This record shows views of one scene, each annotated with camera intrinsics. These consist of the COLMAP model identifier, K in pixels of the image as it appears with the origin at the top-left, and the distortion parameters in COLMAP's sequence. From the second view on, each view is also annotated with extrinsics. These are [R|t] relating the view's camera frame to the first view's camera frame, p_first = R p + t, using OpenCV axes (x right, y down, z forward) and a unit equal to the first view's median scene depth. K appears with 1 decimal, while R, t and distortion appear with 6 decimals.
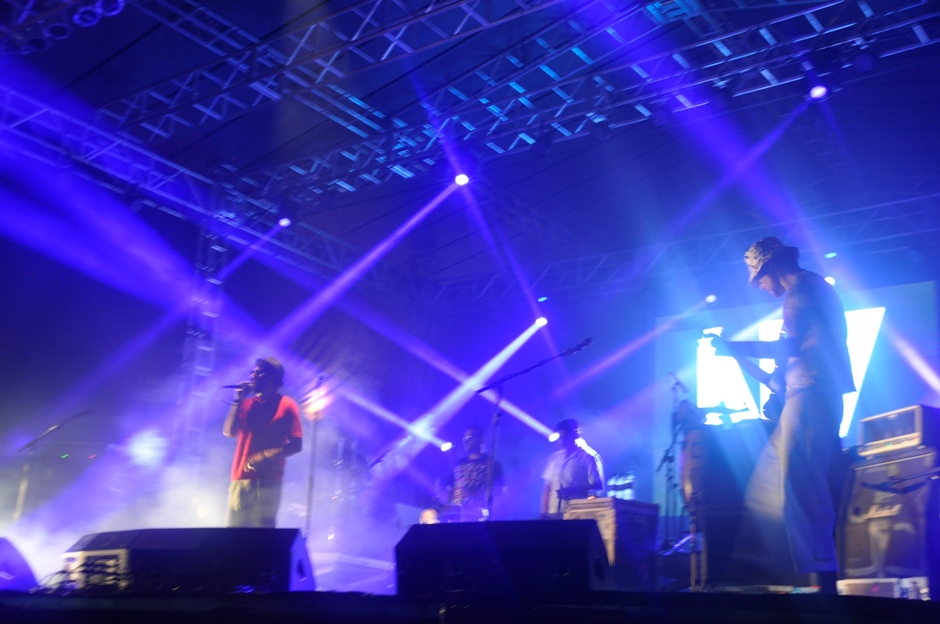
lens RADIAL K [[1142.7, 0, 471.8], [0, 1142.7, 311.3], [0, 0, 1]] dist [0.024744, 0.000000]
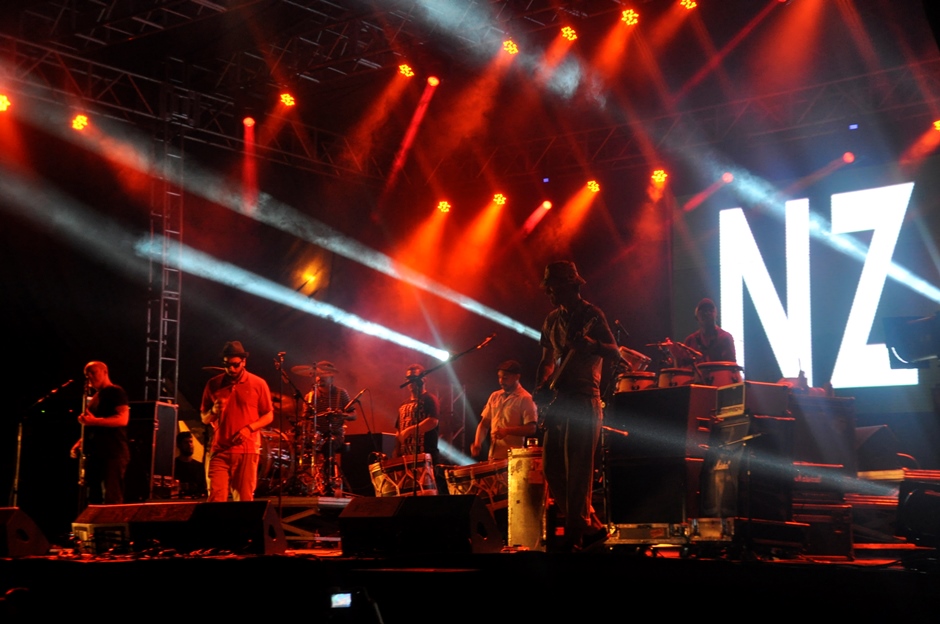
lens RADIAL K [[1604.2, 0, 470.4], [0, 1604.2, 312.2], [0, 0, 1]] dist [0.057420, 0.000000]
pose [[0.996913, -0.066200, -0.042206, 0.125651], [0.071098, 0.989261, 0.127702, -0.184453], [0.033299, -0.130309, 0.990914, -0.577951]]
